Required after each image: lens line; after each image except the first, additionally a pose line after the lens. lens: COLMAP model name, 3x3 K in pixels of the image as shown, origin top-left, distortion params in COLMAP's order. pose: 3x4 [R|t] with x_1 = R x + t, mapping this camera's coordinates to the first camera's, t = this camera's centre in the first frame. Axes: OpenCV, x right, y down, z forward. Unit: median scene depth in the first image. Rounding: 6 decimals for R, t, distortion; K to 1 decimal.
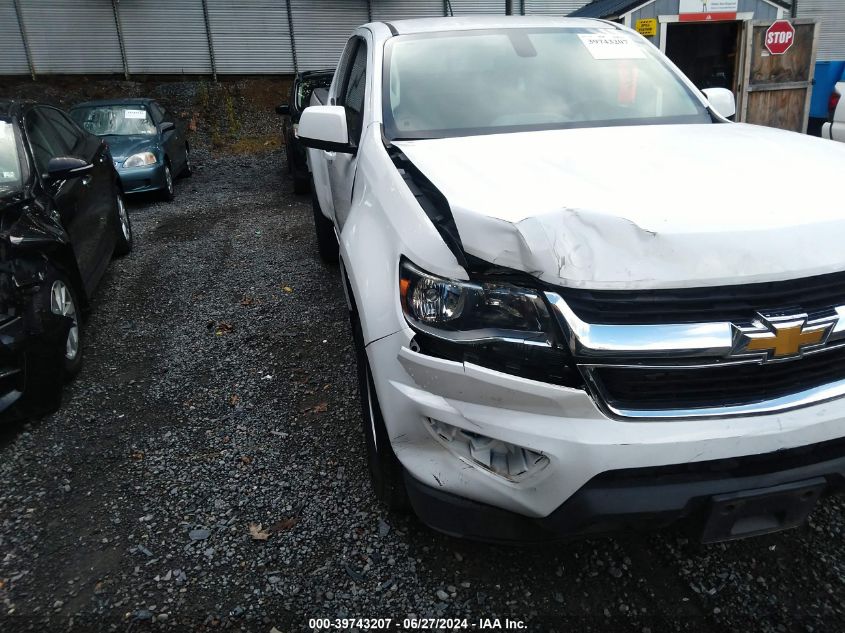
lens RADIAL K [[623.5, 0, 424.0], [0, 623.5, 310.5], [0, 0, 1]] dist [0.038024, -0.061875]
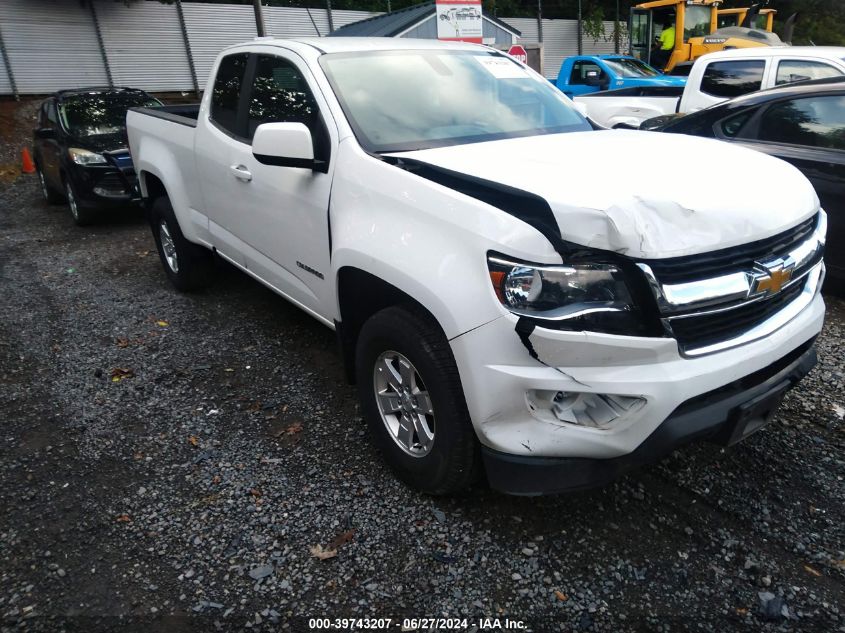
lens RADIAL K [[623.5, 0, 417.7], [0, 623.5, 311.5], [0, 0, 1]] dist [0.038024, -0.061875]
pose [[0.918073, -0.134523, 0.372887, -0.423791], [0.144030, 0.989570, 0.002387, -0.000595], [-0.369319, 0.051515, 0.927874, 0.013218]]
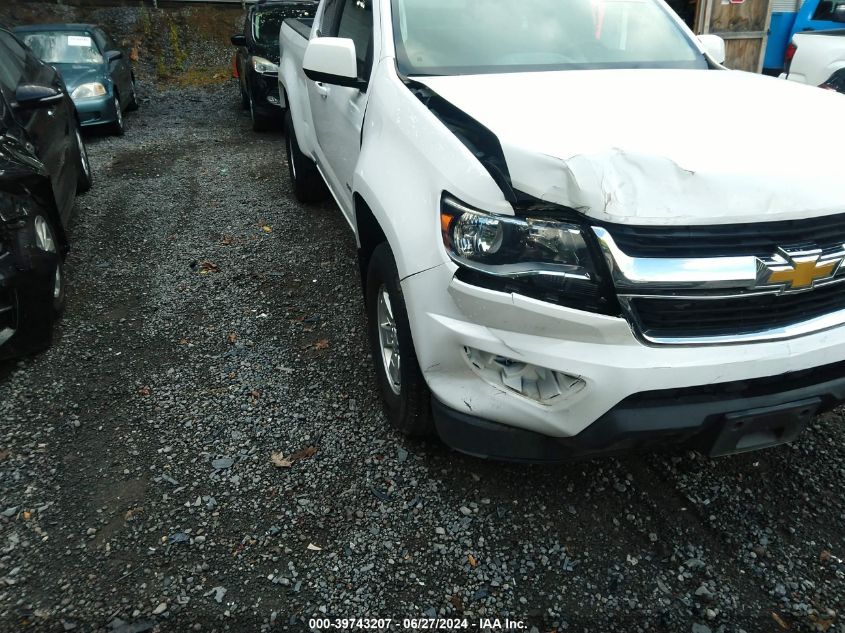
lens RADIAL K [[623.5, 0, 423.0], [0, 623.5, 316.8], [0, 0, 1]] dist [0.038024, -0.061875]
pose [[0.996309, 0.000070, 0.085841, -0.113234], [-0.008222, 0.995480, 0.094614, 0.016323], [-0.085446, -0.094971, 0.991806, -0.025457]]
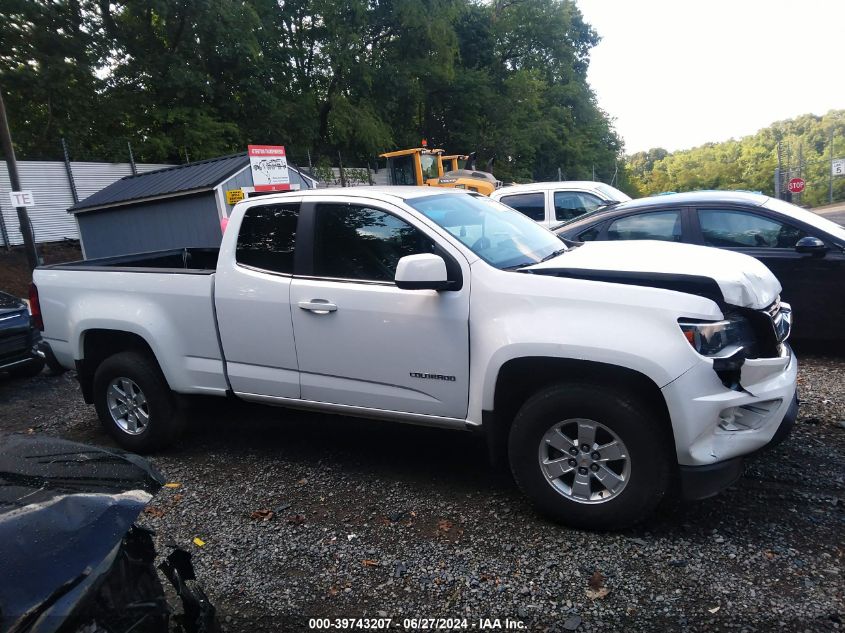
lens RADIAL K [[623.5, 0, 412.7], [0, 623.5, 319.1], [0, 0, 1]] dist [0.038024, -0.061875]
pose [[0.632243, -0.164917, 0.757015, -1.214310], [0.337959, 0.937929, -0.077927, -0.138017], [-0.697175, 0.305109, 0.648734, 0.317804]]
